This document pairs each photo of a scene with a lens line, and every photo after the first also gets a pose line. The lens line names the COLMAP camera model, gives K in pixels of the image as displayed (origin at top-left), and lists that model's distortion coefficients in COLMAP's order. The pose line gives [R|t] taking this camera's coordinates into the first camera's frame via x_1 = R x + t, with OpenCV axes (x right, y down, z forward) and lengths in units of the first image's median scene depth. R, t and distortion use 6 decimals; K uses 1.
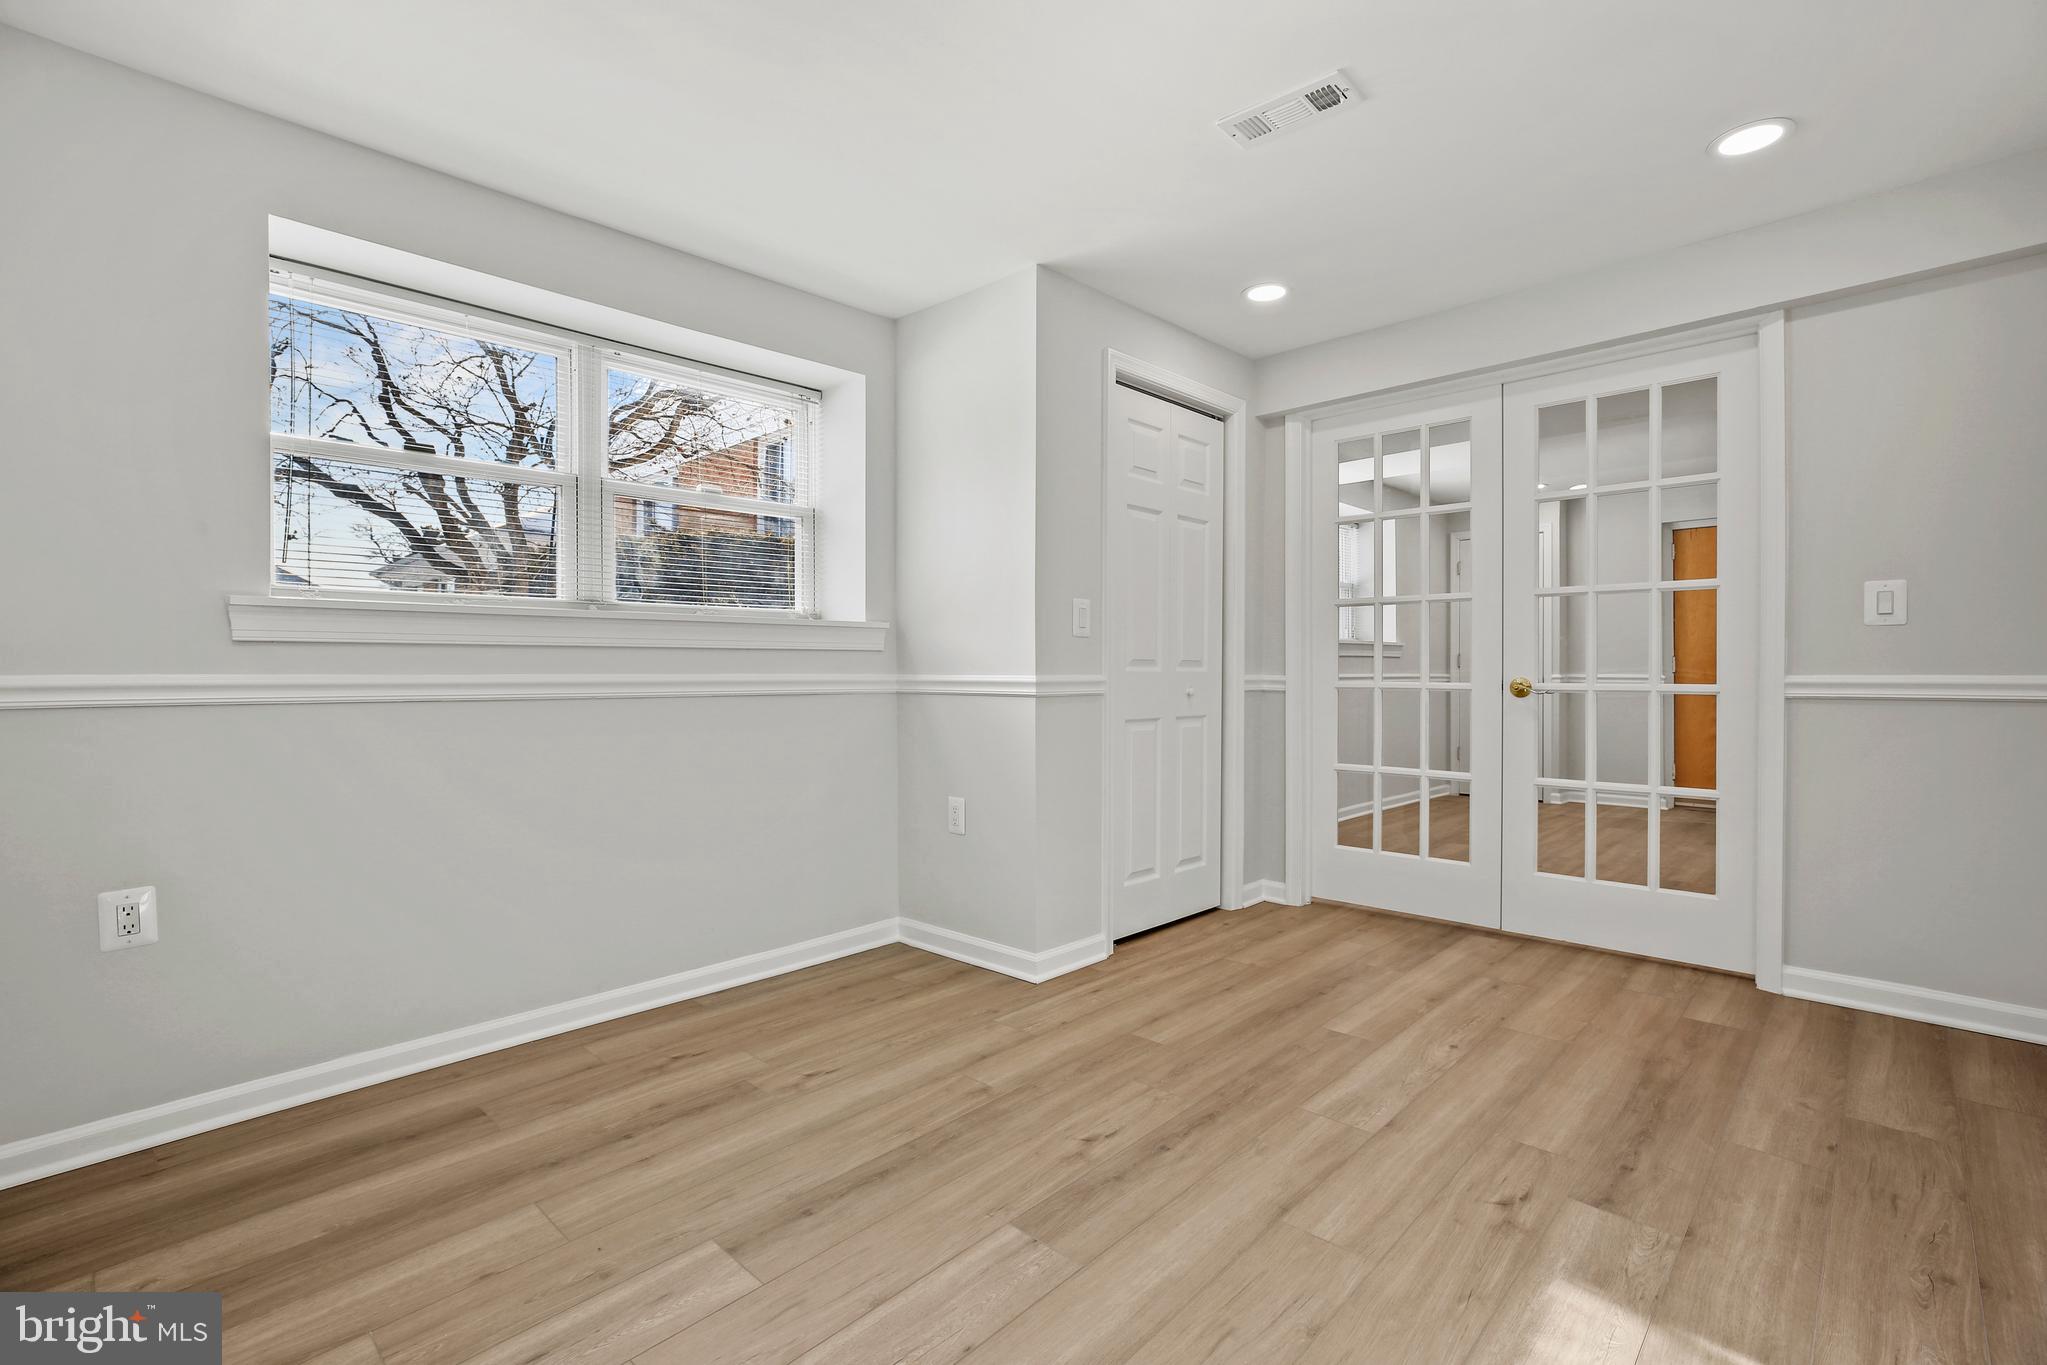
lens RADIAL K [[932.8, 0, 1027.2], [0, 932.8, 673.8], [0, 0, 1]] dist [-0.026910, 0.013858]
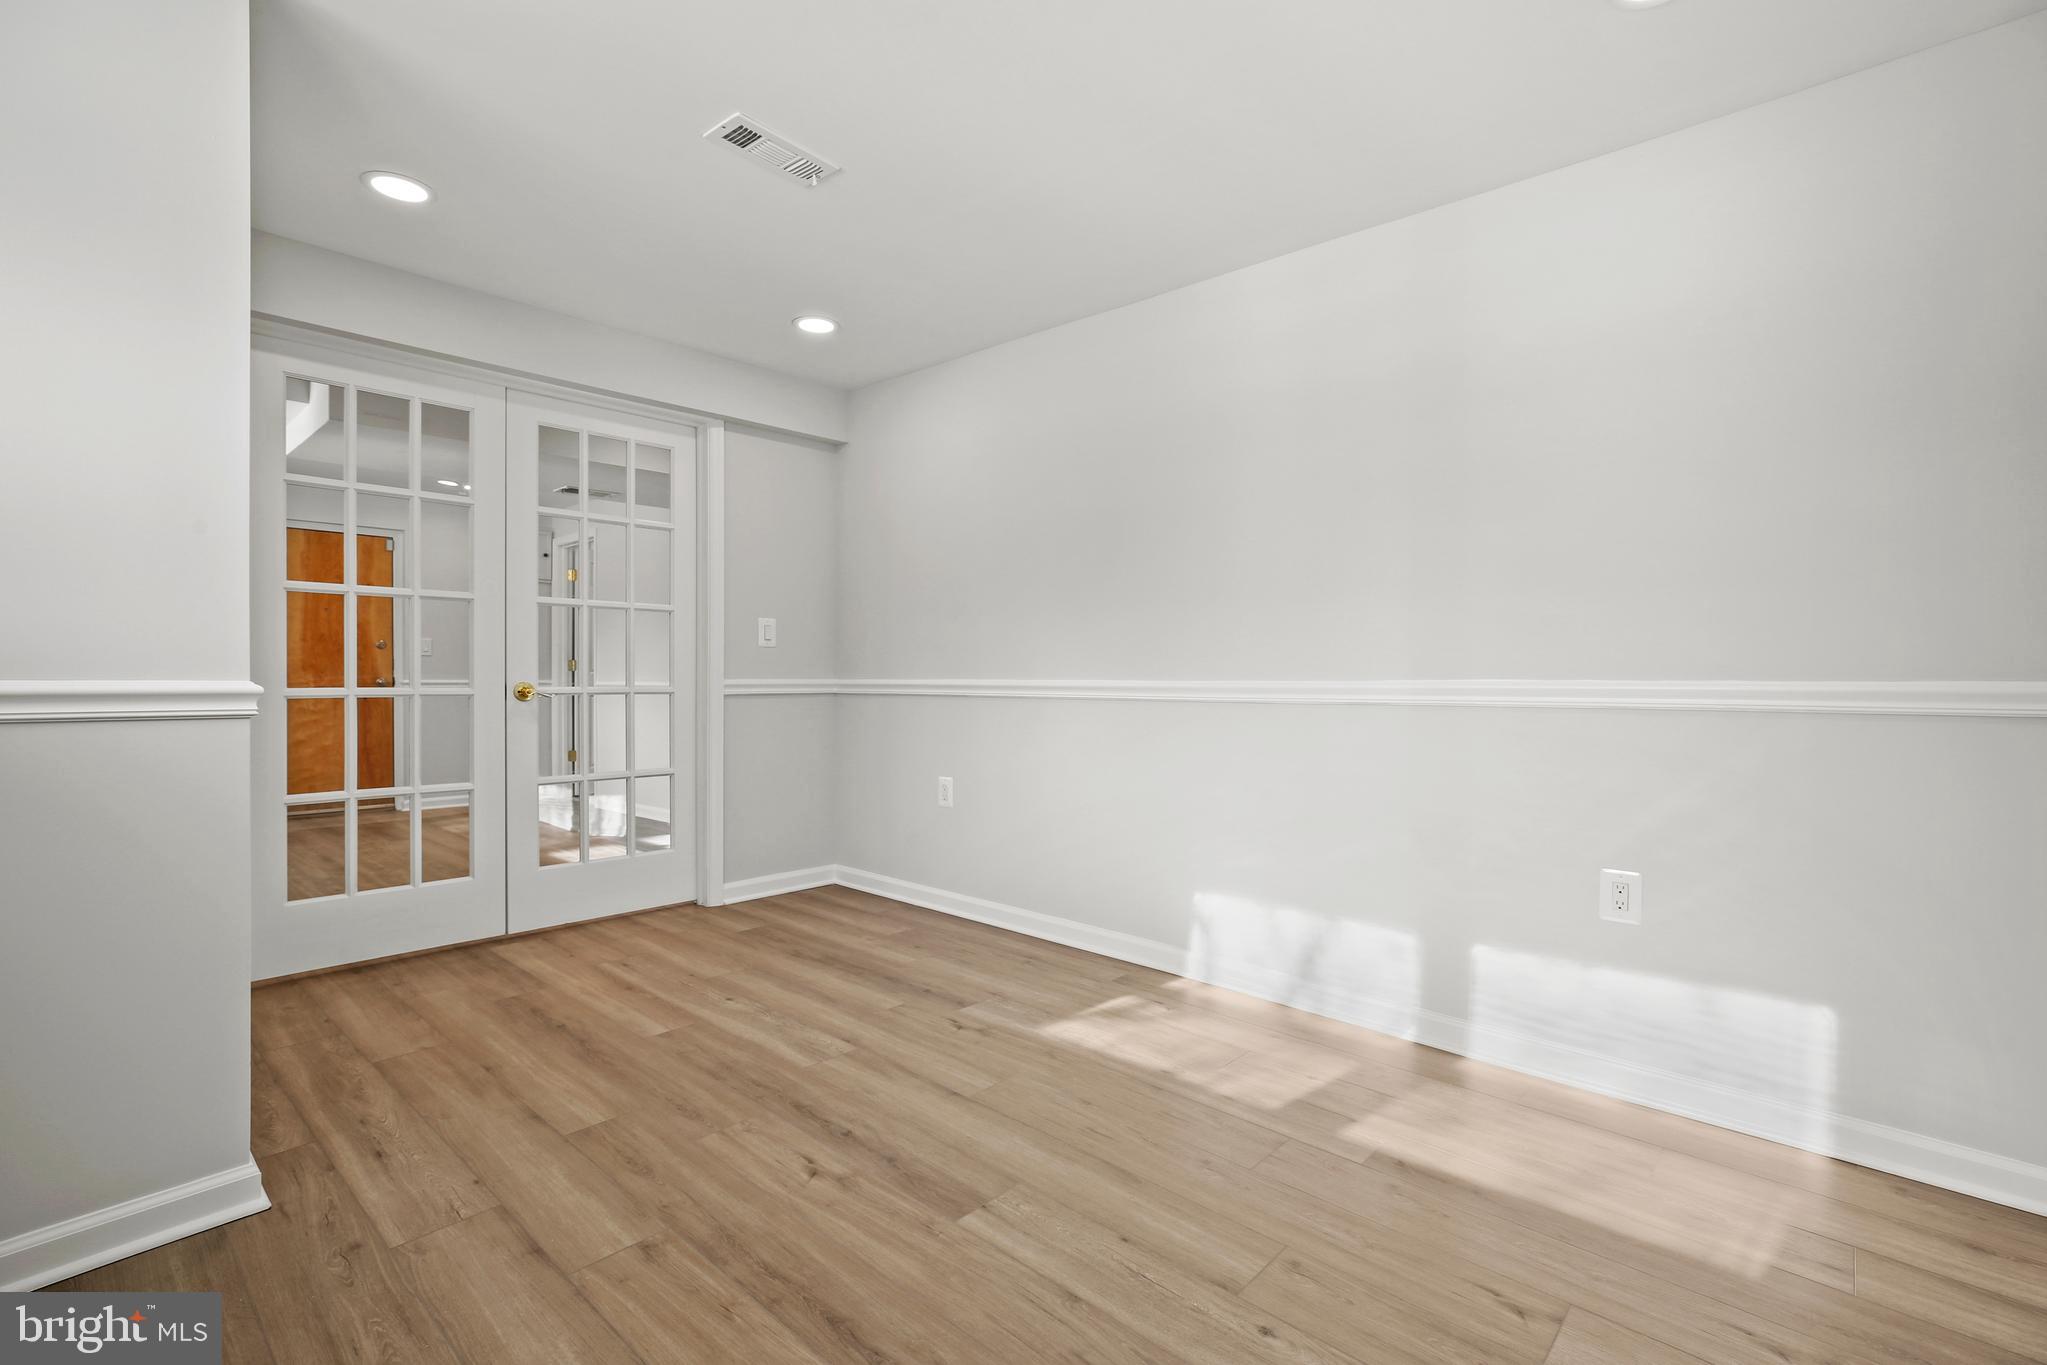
lens RADIAL K [[932.8, 0, 1033.7], [0, 932.8, 671.8], [0, 0, 1]] dist [-0.026910, 0.013858]
pose [[-0.033980, 0.005272, 0.999409, -0.719908], [-0.000015, 0.999986, -0.005276, -0.002141], [-0.999423, -0.000194, -0.033979, 0.657182]]
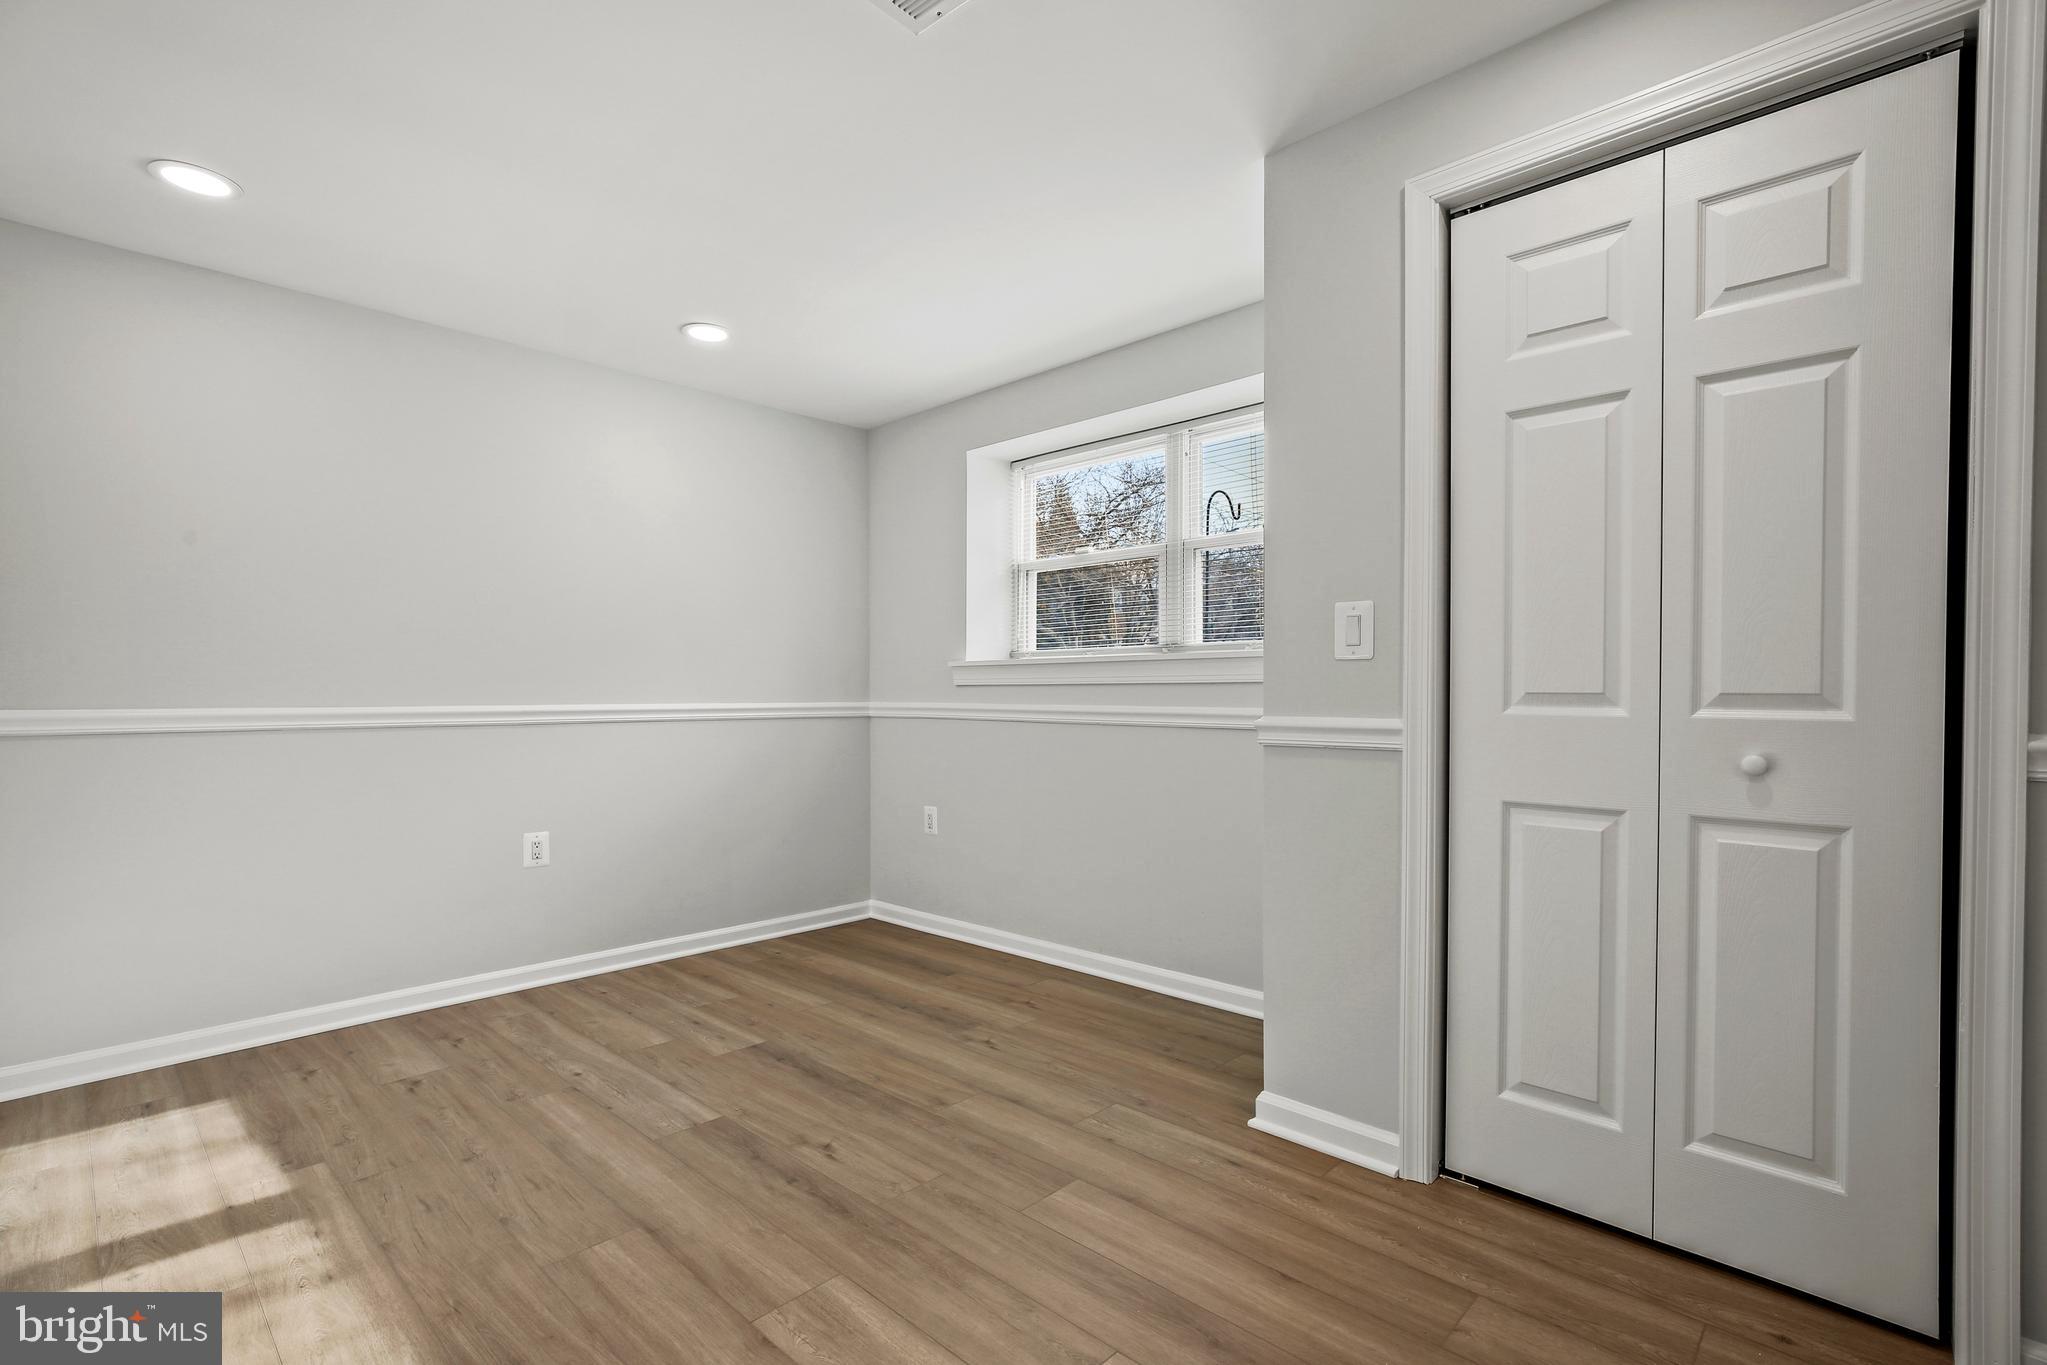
lens RADIAL K [[932.8, 0, 1021.5], [0, 932.8, 700.6], [0, 0, 1]] dist [-0.026910, 0.013858]
pose [[-0.000810, 0.010479, -0.999945, 0.924631], [-0.002894, 0.999941, 0.010481, -0.022322], [0.999995, 0.002903, -0.000779, 0.996251]]
